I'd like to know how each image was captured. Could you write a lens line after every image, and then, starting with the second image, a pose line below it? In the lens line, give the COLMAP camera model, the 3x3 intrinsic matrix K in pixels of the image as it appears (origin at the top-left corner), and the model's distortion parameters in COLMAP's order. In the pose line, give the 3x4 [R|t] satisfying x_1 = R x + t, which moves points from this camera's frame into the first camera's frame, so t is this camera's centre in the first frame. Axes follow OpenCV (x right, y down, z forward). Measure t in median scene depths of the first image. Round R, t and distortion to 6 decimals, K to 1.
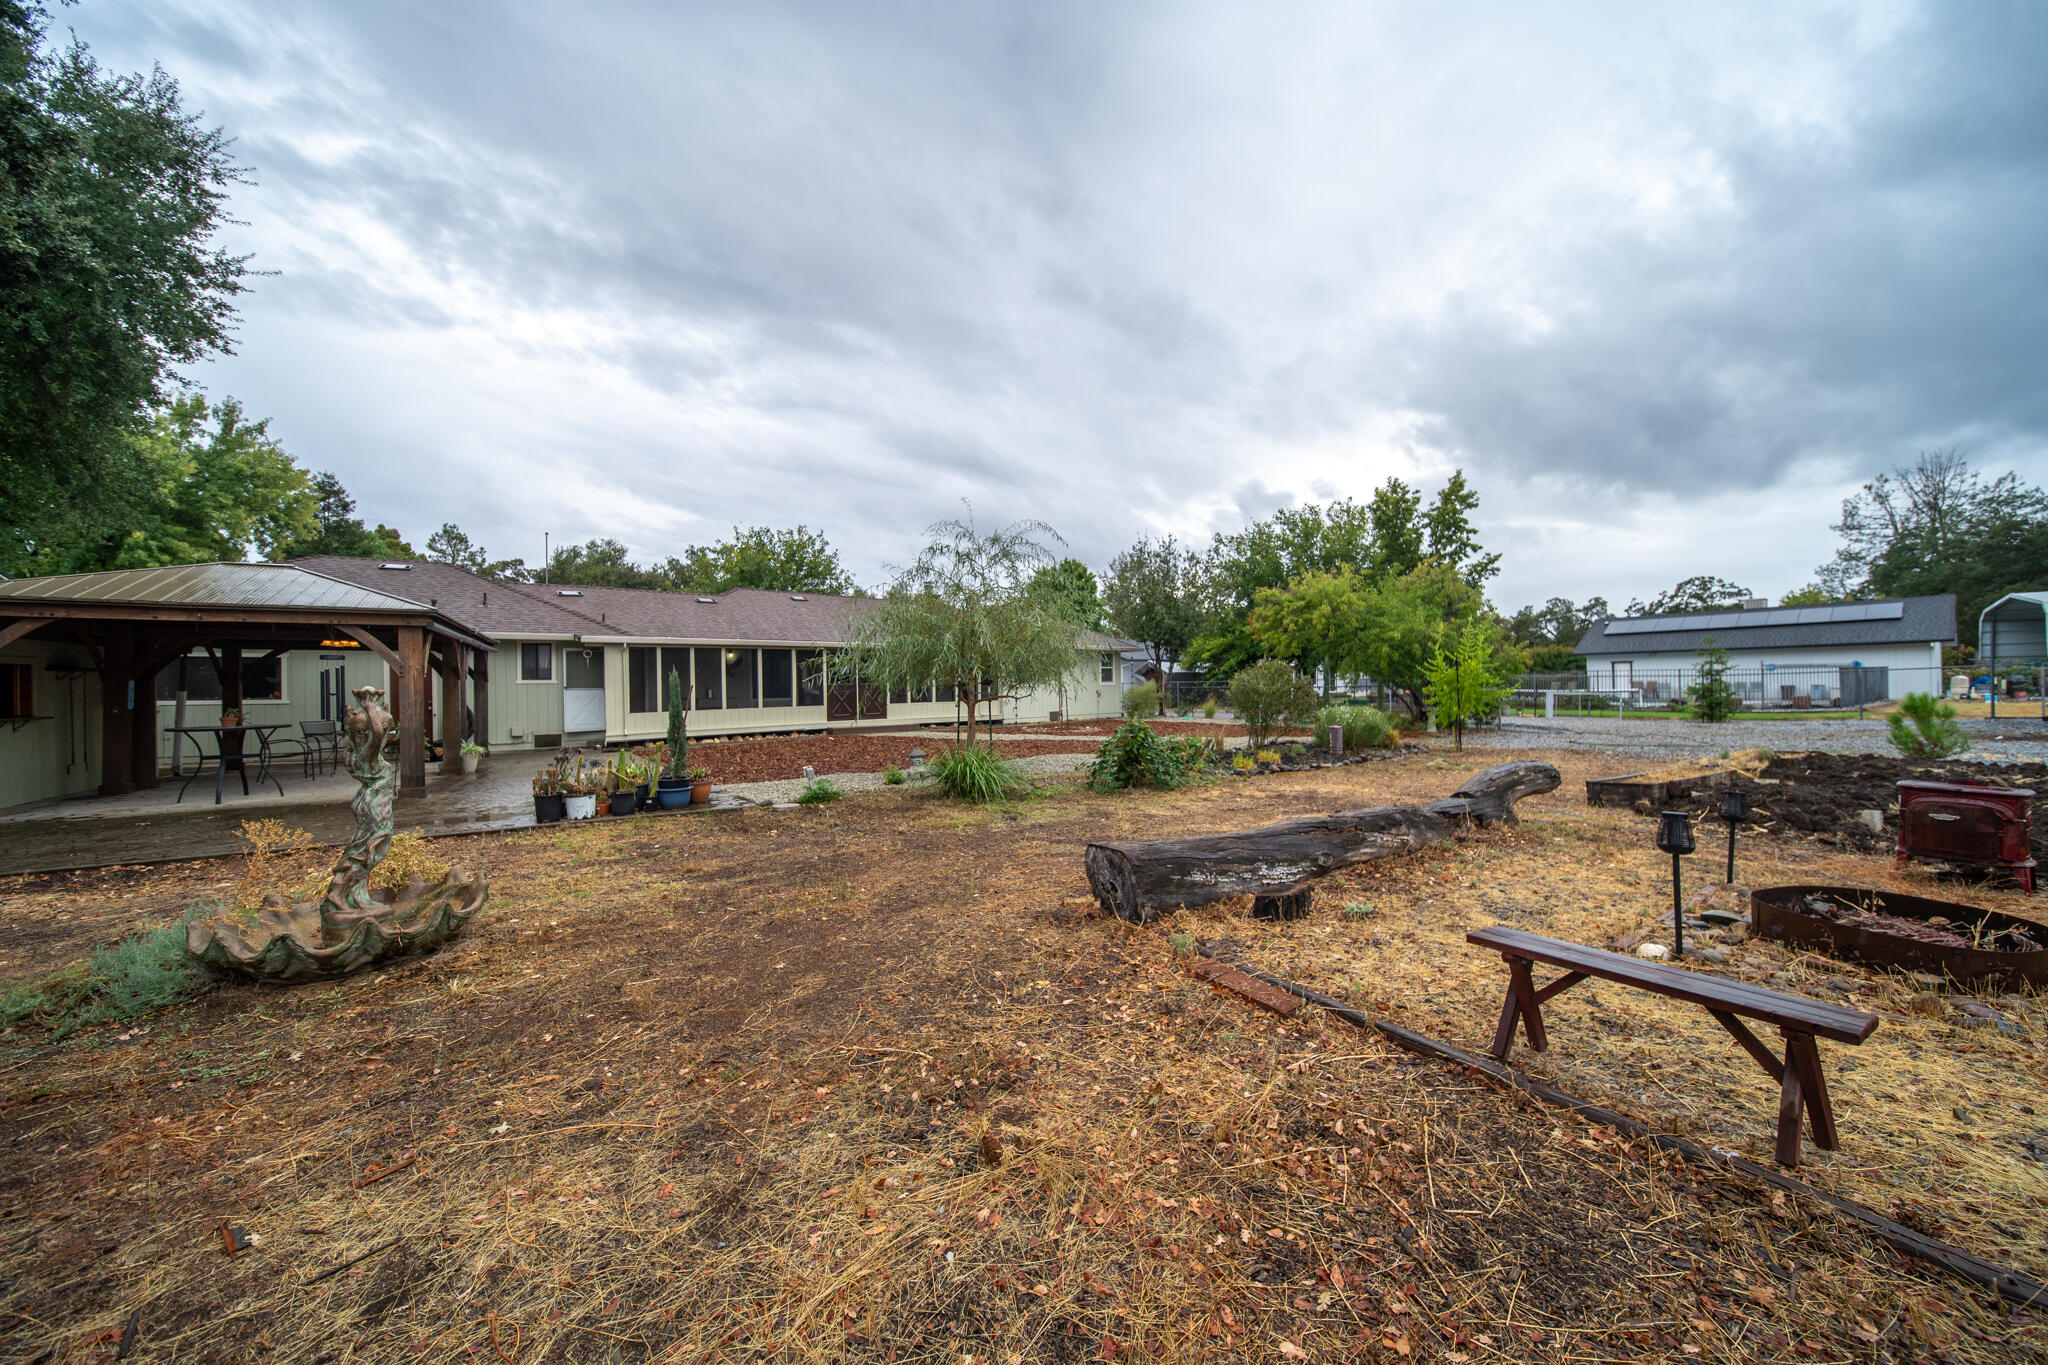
lens RADIAL K [[730.5, 0, 1036.1], [0, 730.5, 681.0], [0, 0, 1]] dist [-0.001325, -0.000629]
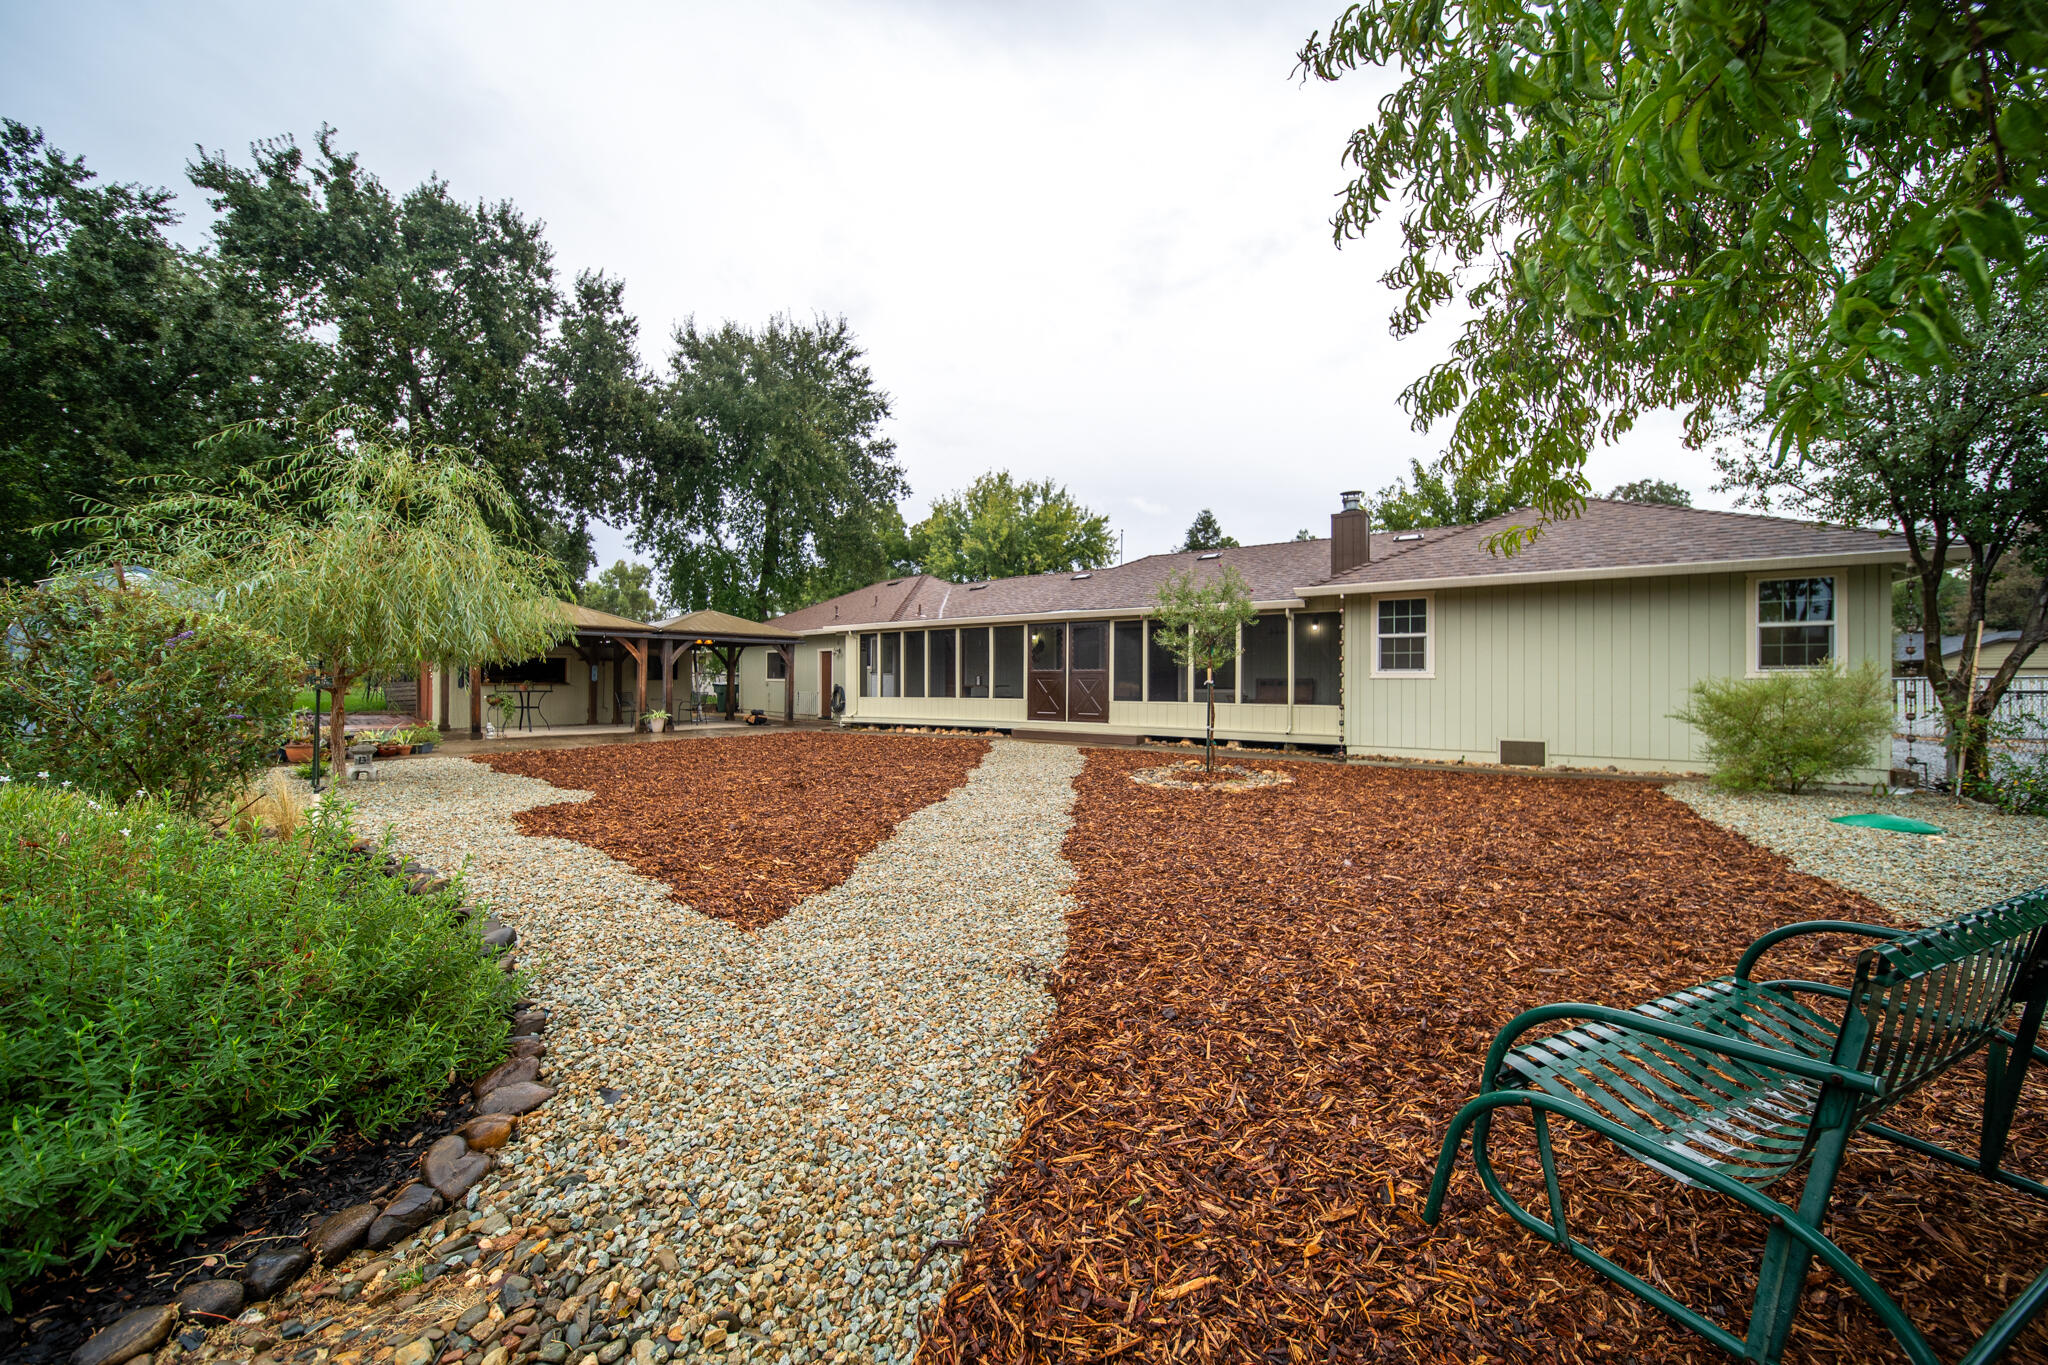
lens RADIAL K [[730.5, 0, 1036.1], [0, 730.5, 681.0], [0, 0, 1]] dist [-0.001325, -0.000629]
pose [[0.265576, 0.014741, -0.963977, 0.703023], [-0.002823, 0.999891, 0.014512, 0.005515], [0.964086, -0.001133, 0.265589, 1.249332]]
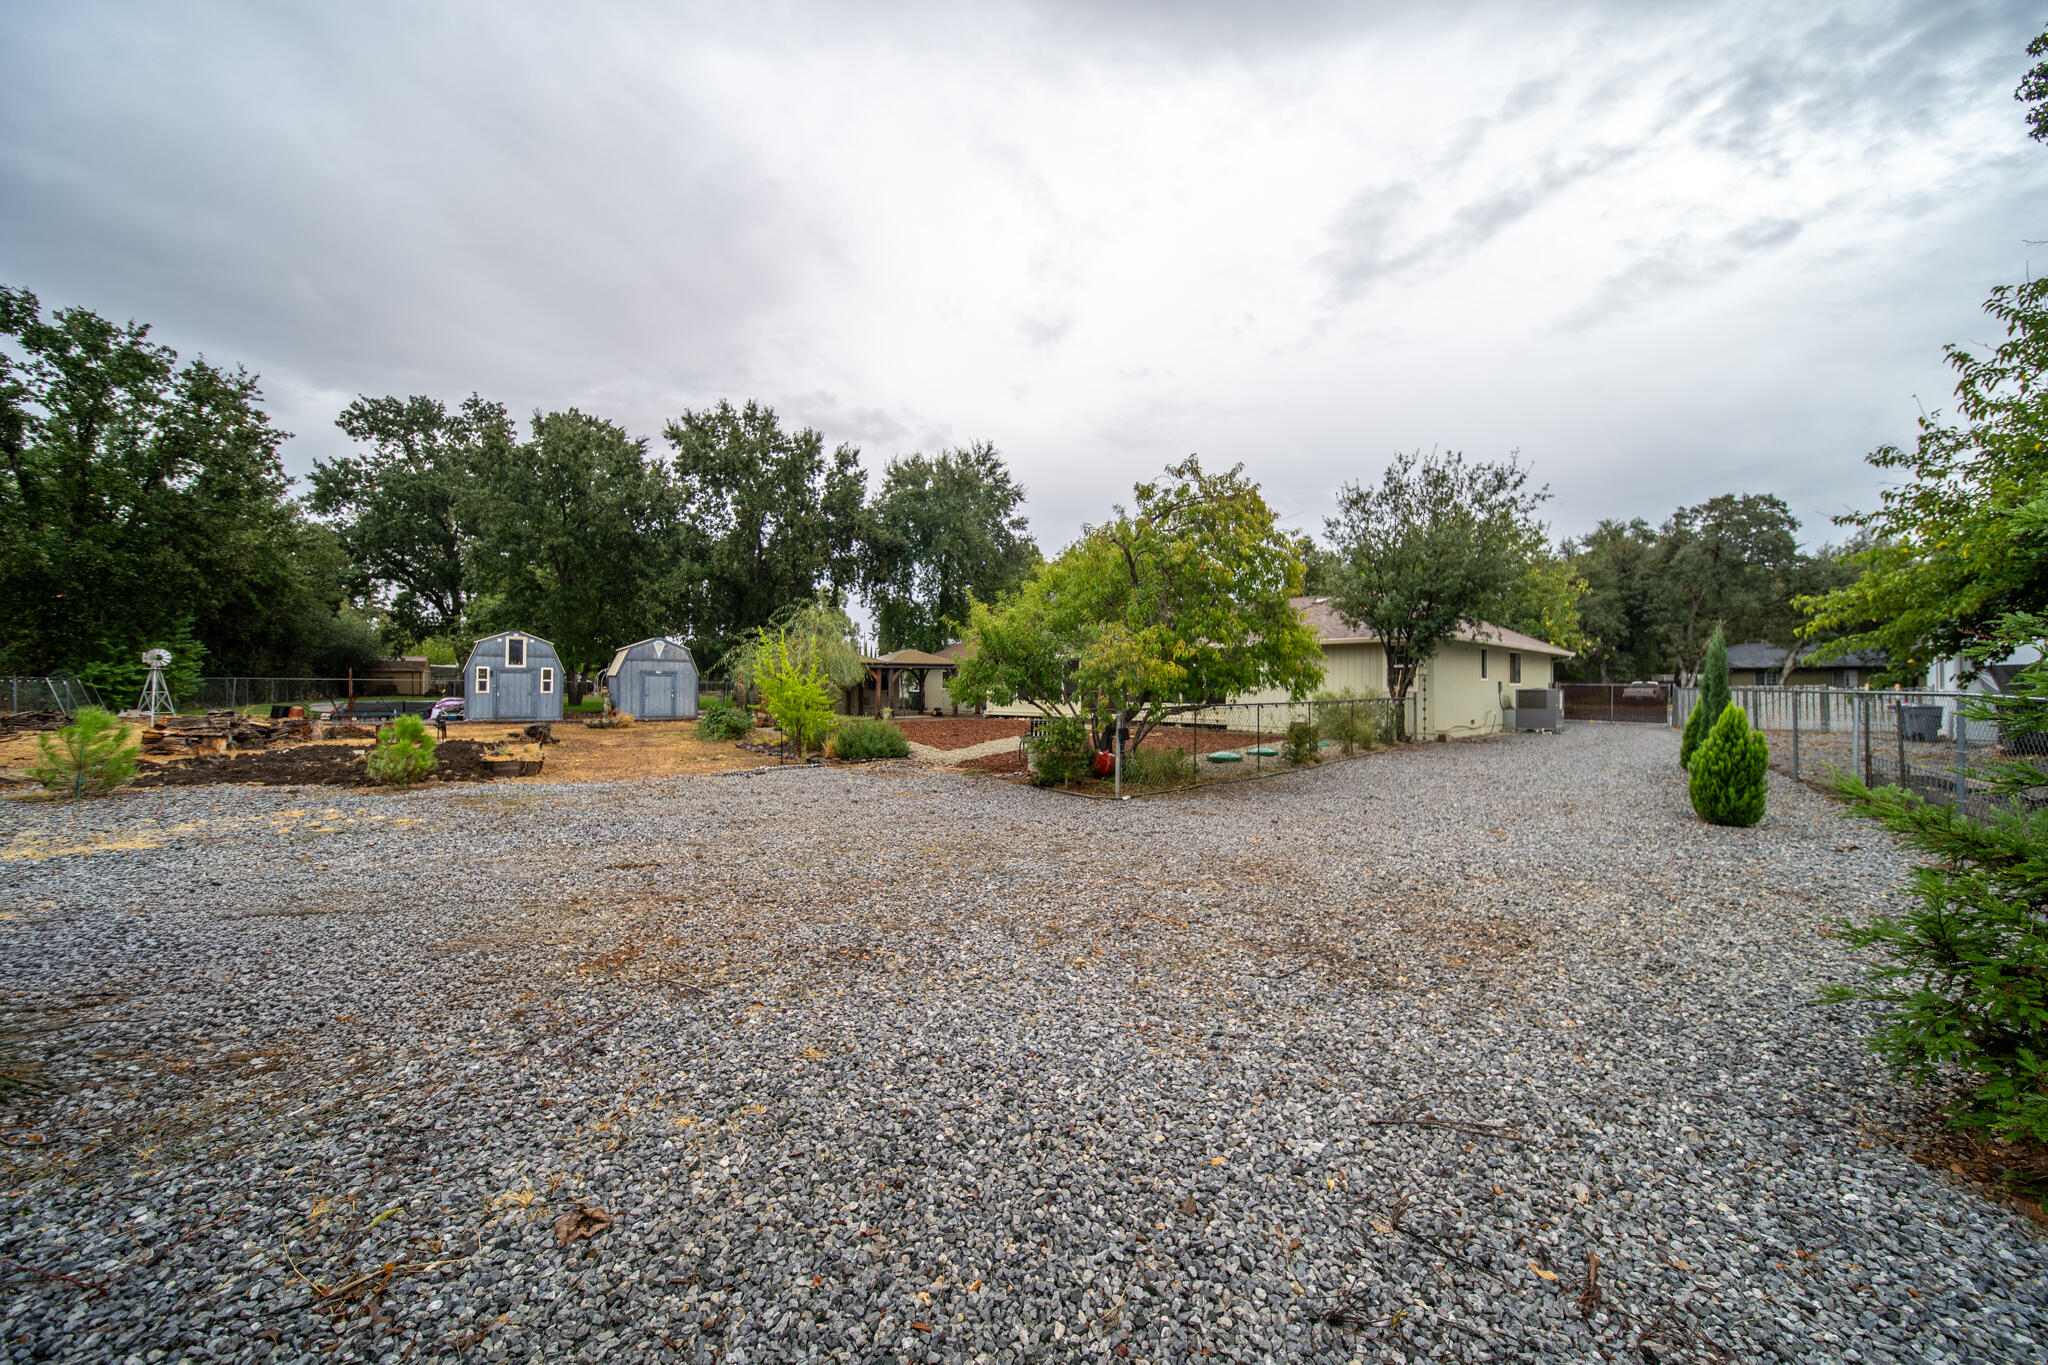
lens RADIAL K [[723.1, 0, 1026.0], [0, 723.1, 688.4], [0, 0, 1]] dist [0.000640, 0.000000]
pose [[0.035419, 0.019792, -0.999177, 1.624386], [0.003439, 0.999796, 0.019926, -0.026886], [0.999367, -0.004142, 0.035344, 1.314261]]
